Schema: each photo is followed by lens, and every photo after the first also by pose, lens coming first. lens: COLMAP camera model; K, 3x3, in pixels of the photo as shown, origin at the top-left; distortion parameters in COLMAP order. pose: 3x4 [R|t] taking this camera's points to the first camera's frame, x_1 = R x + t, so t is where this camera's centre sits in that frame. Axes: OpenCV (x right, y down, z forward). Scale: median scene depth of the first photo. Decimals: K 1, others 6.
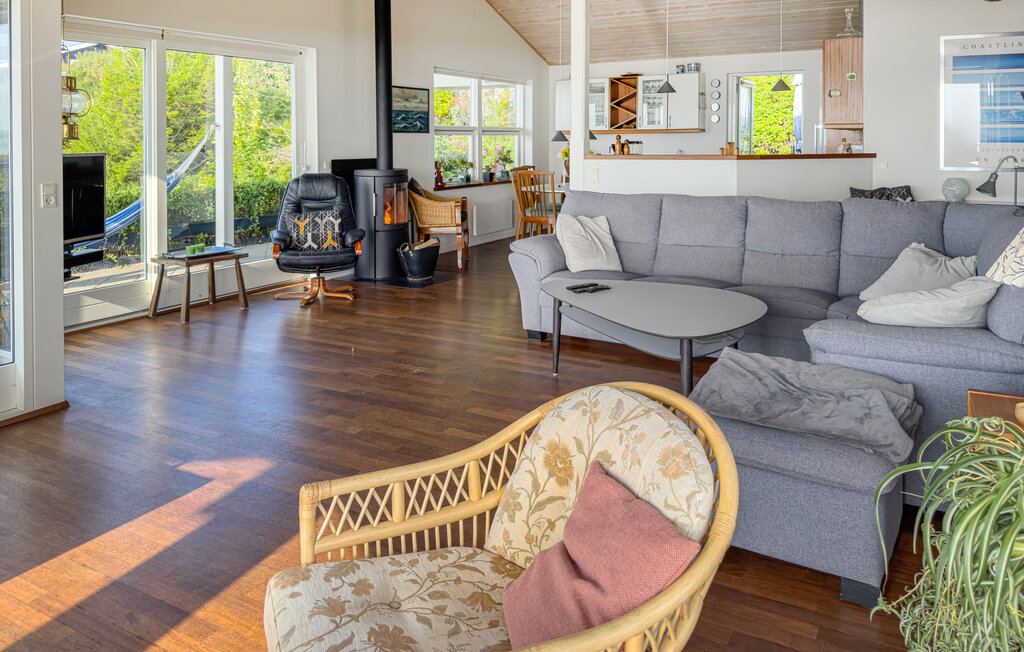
lens RADIAL K [[752.1, 0, 512.0], [0, 752.1, 326.0], [0, 0, 1]] dist [-0.081771, -0.004452]
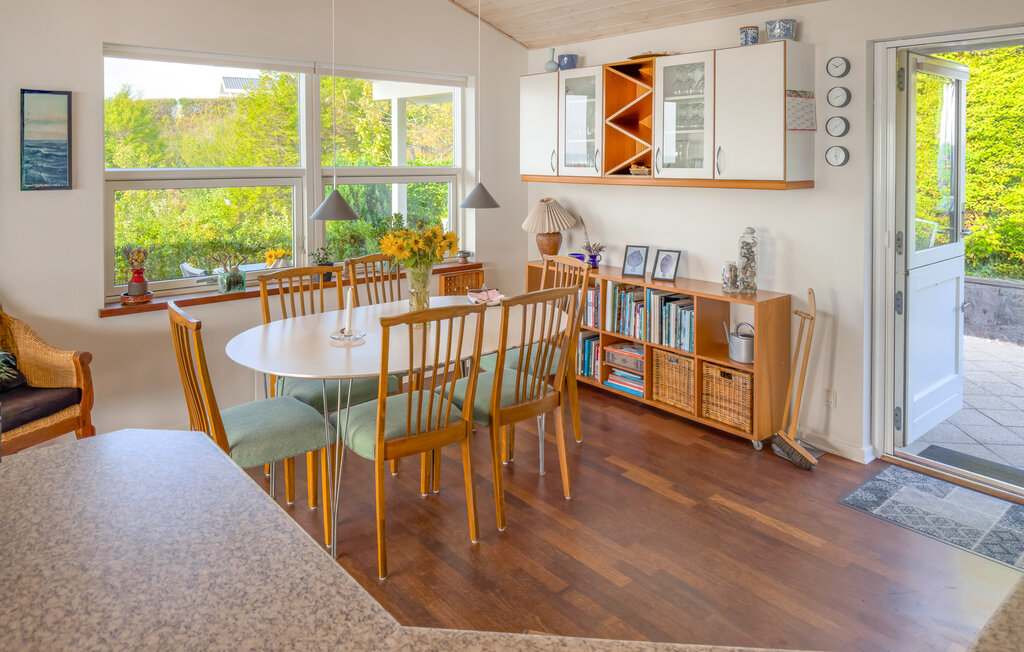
lens RADIAL K [[752.1, 0, 512.0], [0, 752.1, 326.0], [0, 0, 1]] dist [-0.081771, -0.004452]
pose [[0.955046, 0.072543, -0.287444, 0.227045], [-0.082781, 0.996288, -0.023606, -0.161258], [0.284665, 0.046340, 0.957506, 0.566959]]
